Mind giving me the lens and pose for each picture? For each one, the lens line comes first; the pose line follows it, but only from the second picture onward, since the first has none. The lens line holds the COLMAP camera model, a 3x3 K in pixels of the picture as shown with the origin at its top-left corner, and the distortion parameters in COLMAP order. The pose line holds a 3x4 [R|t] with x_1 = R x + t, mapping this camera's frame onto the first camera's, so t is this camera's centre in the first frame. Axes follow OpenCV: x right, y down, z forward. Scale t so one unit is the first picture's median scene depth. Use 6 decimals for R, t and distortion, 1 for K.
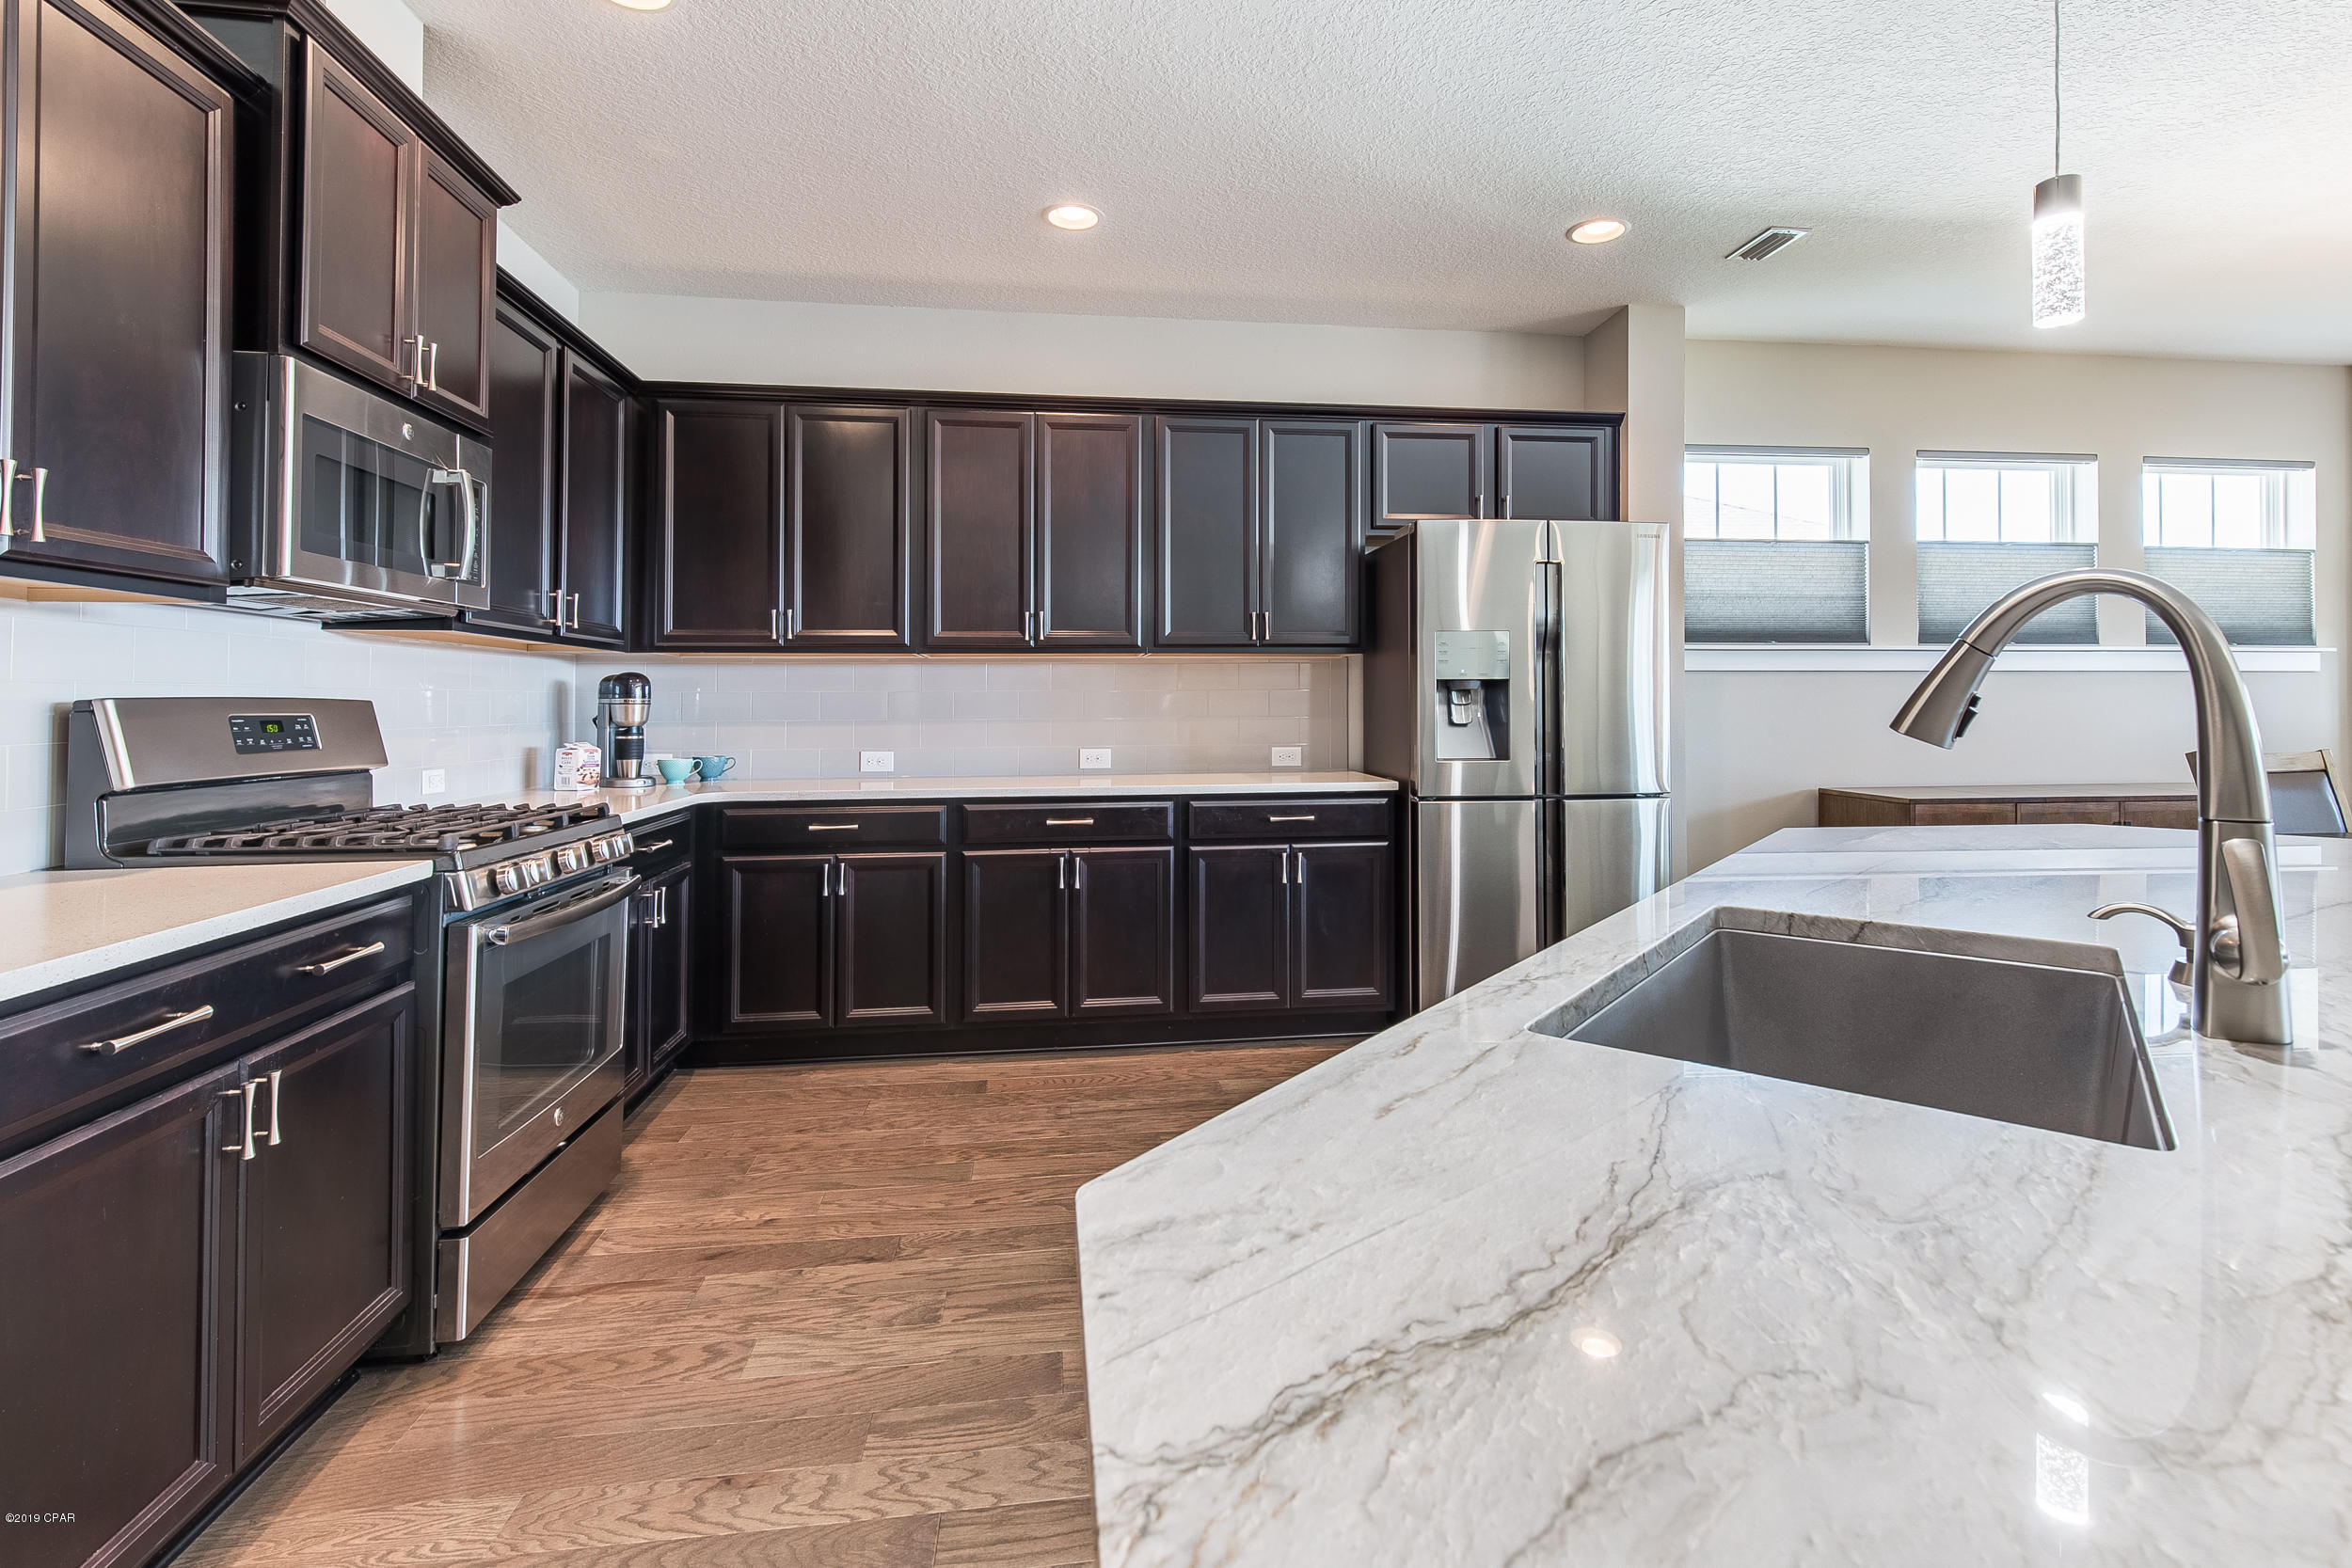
lens RADIAL K [[1113.5, 0, 1183.0], [0, 1113.5, 677.0], [0, 0, 1]] dist [0.014149, -0.000036]
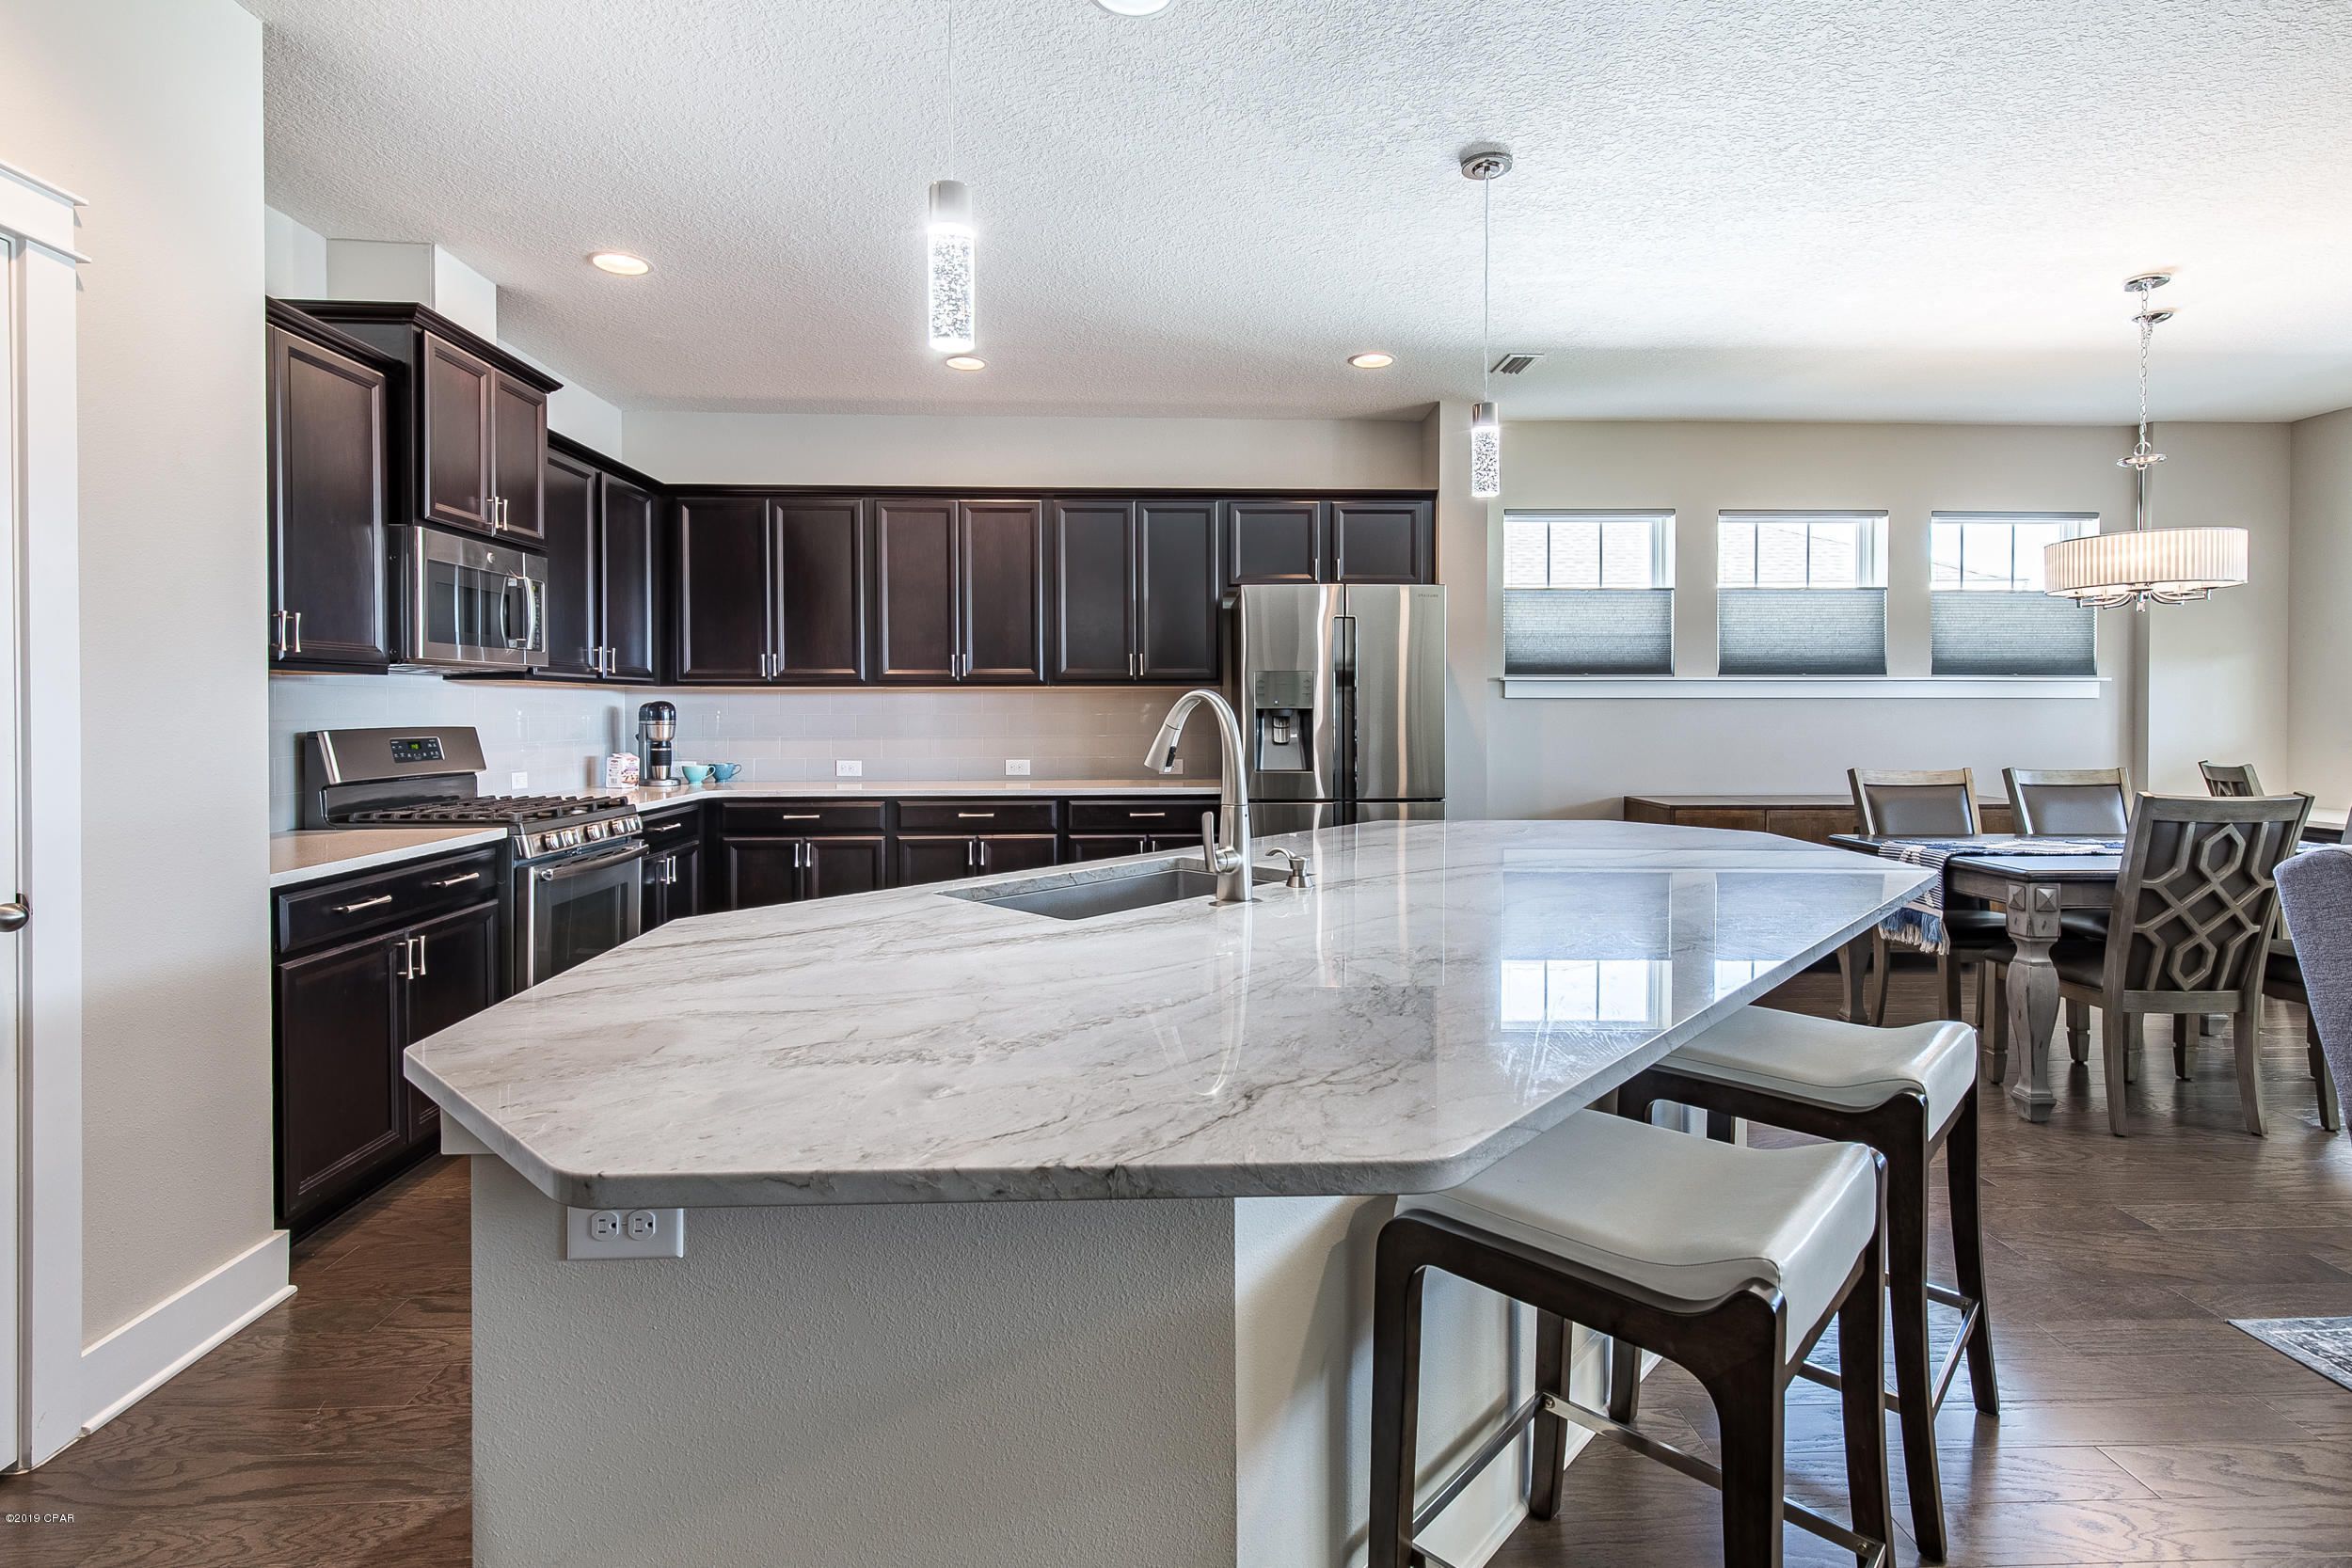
lens RADIAL K [[1134.2, 0, 1175.1], [0, 1134.2, 725.3], [0, 0, 1]] dist [0.015223, 0.000037]
pose [[0.995807, 0.004491, -0.091365, 0.306047], [-0.000839, 0.999200, 0.039972, -0.037302], [0.091471, -0.039728, 0.995015, -0.380755]]
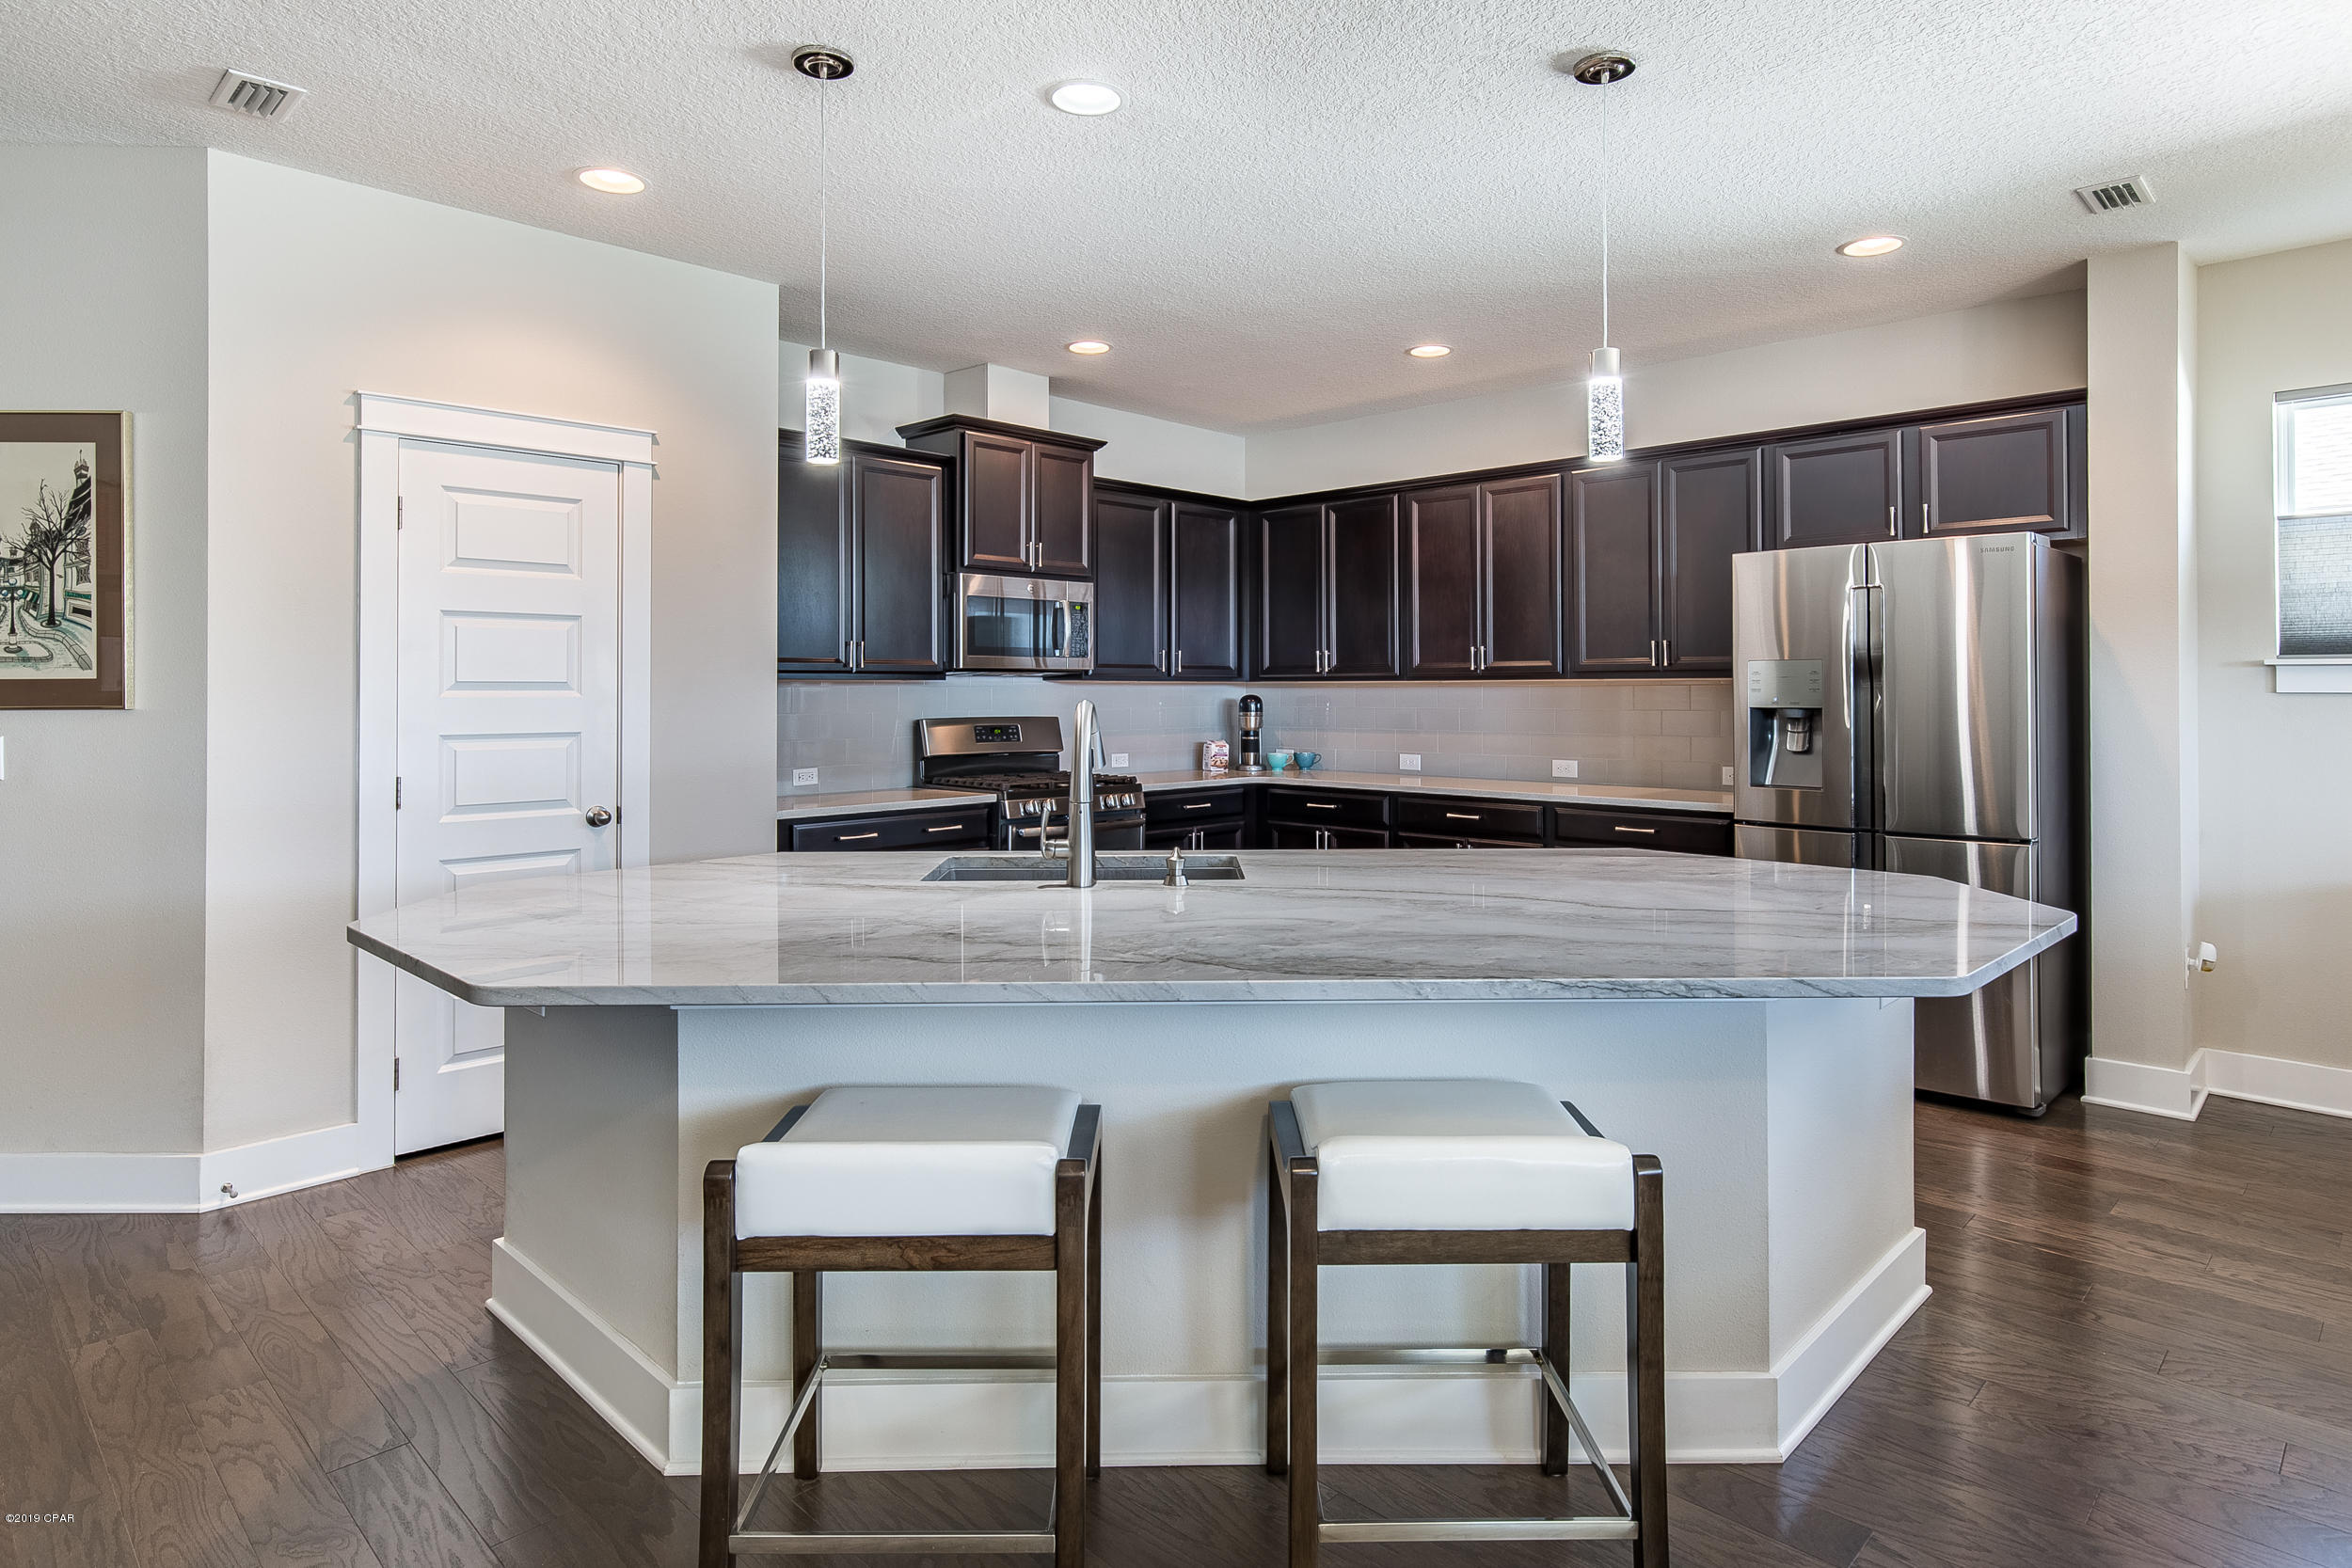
lens RADIAL K [[1302.5, 0, 1177.8], [0, 1302.5, 679.1], [0, 0, 1]] dist [-0.001024, -0.000156]
pose [[0.615466, -0.002510, -0.788159, 1.021108], [0.016417, 0.999819, 0.009636, -0.053558], [0.787992, -0.018870, 0.615396, -0.192418]]
